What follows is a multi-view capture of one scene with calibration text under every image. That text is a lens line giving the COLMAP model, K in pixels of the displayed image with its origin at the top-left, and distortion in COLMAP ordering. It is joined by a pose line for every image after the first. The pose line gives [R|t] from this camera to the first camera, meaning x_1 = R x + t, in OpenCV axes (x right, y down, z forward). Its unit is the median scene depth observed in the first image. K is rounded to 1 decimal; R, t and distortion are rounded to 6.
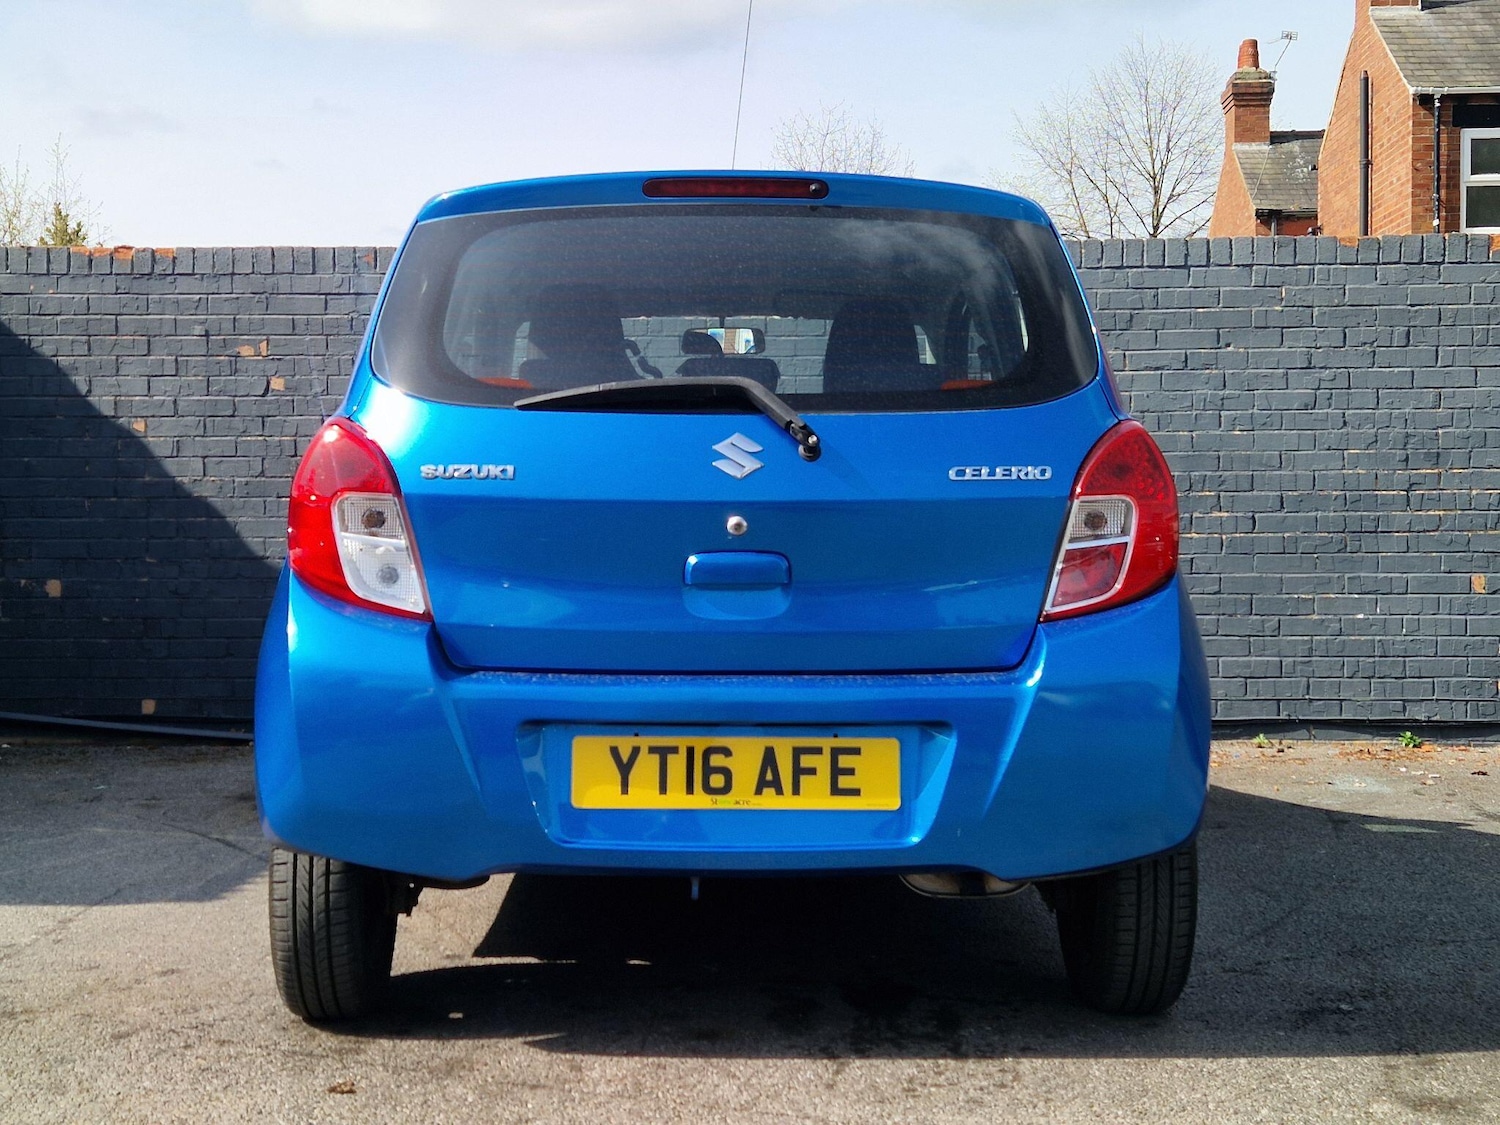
lens RADIAL K [[2186.9, 0, 750.9], [0, 2186.9, 502.9], [0, 0, 1]] dist [0.098539, -0.059724]
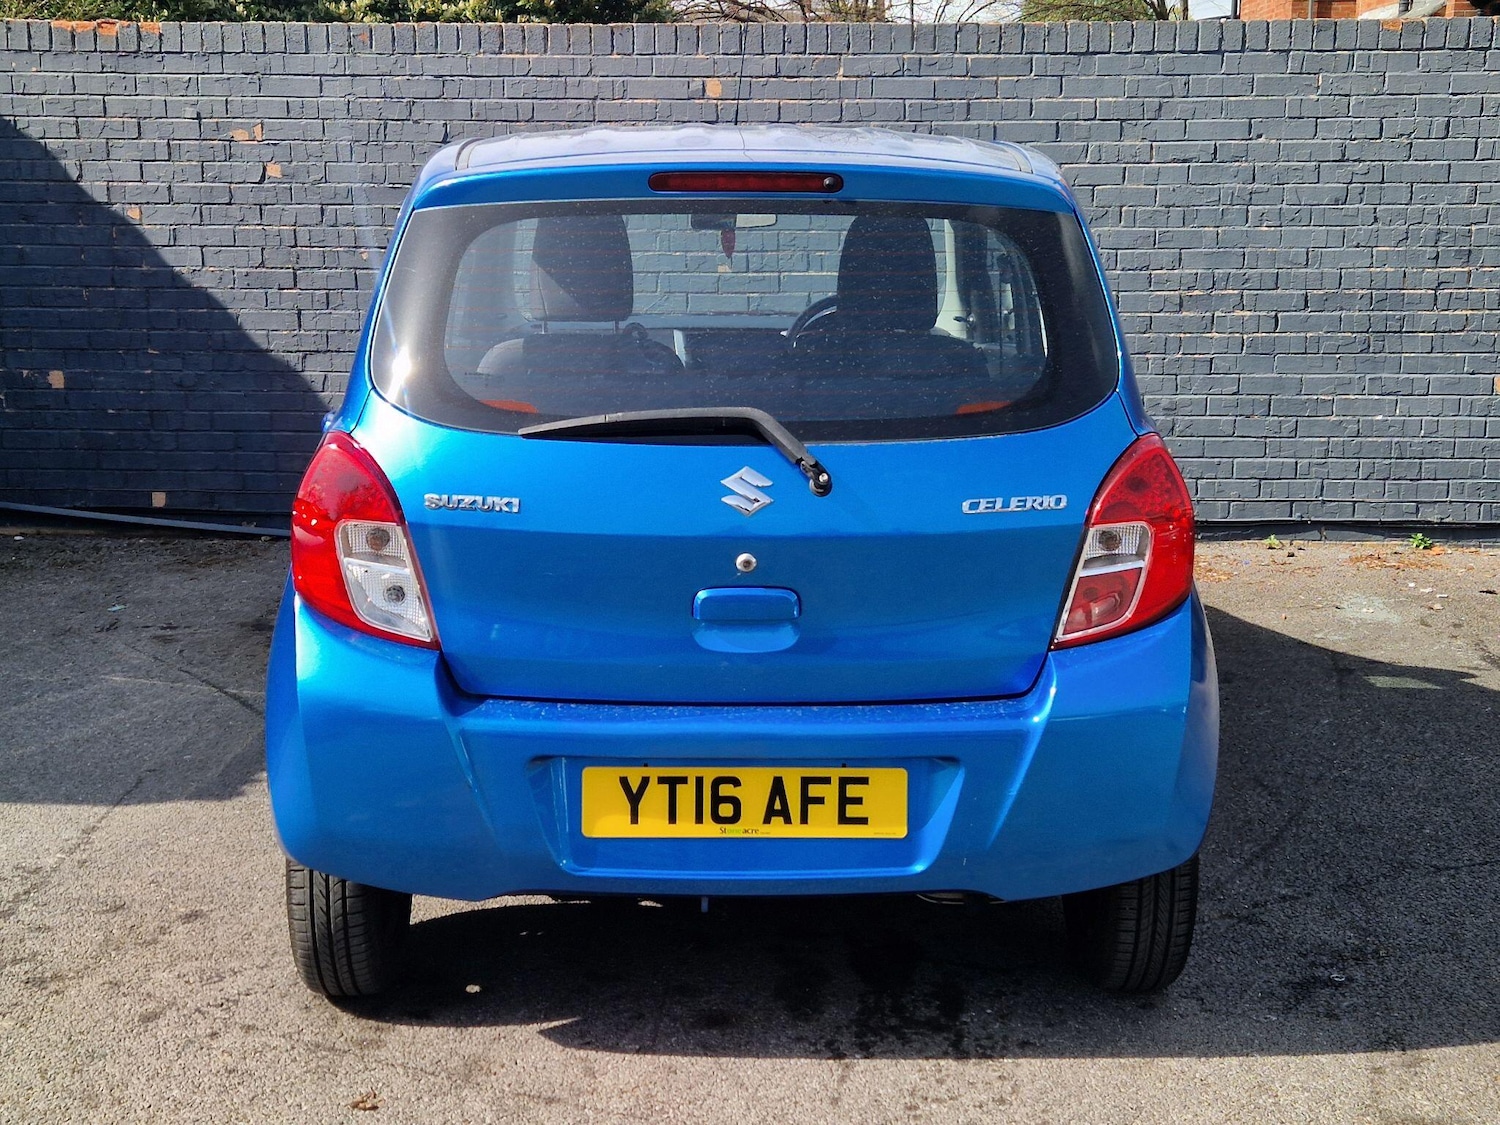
lens RADIAL K [[2198.2, 0, 761.8], [0, 2198.2, 543.8], [0, 0, 1]] dist [0.100113, -0.073934]
pose [[0.999993, 0.003626, -0.001083, 0.001635], [-0.003345, 0.980833, 0.194822, -0.186835], [0.001769, -0.194817, 0.980838, 0.028698]]
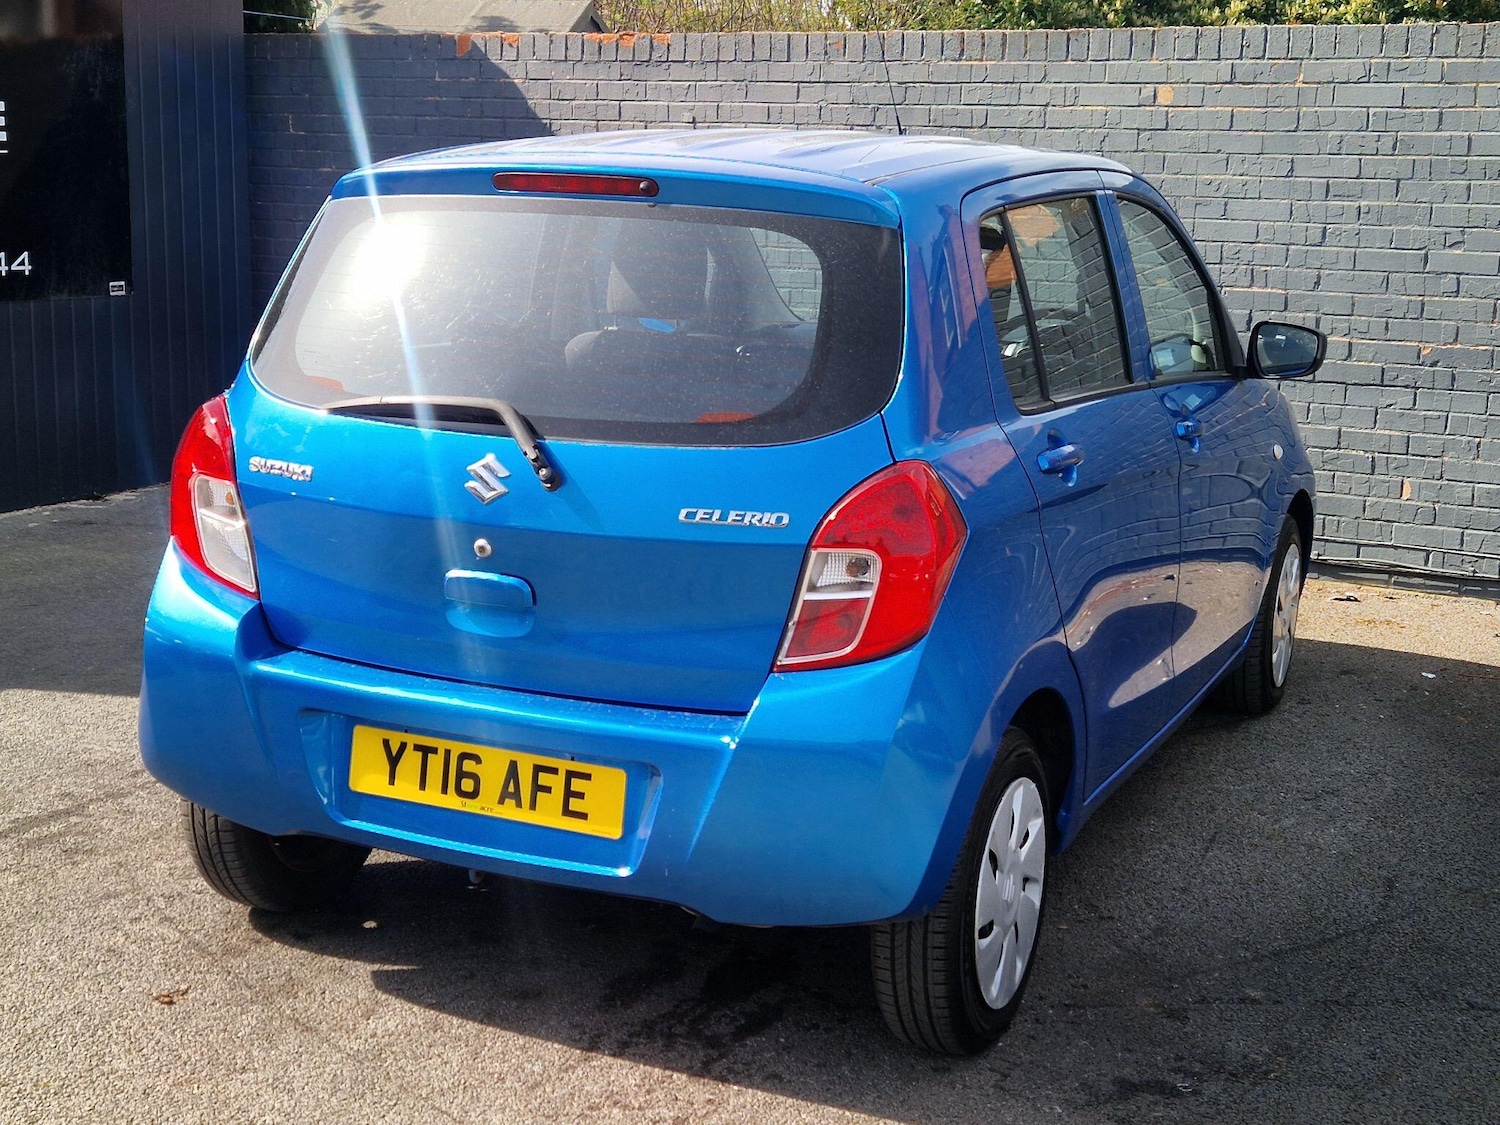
lens RADIAL K [[2200.1, 0, 686.0], [0, 2200.1, 515.3], [0, 0, 1]] dist [0.088073, -0.023272]
pose [[0.886468, 0.098968, -0.452083, 0.528862], [-0.015762, 0.982756, 0.184235, -0.191376], [0.462521, -0.156193, 0.872742, 0.145194]]
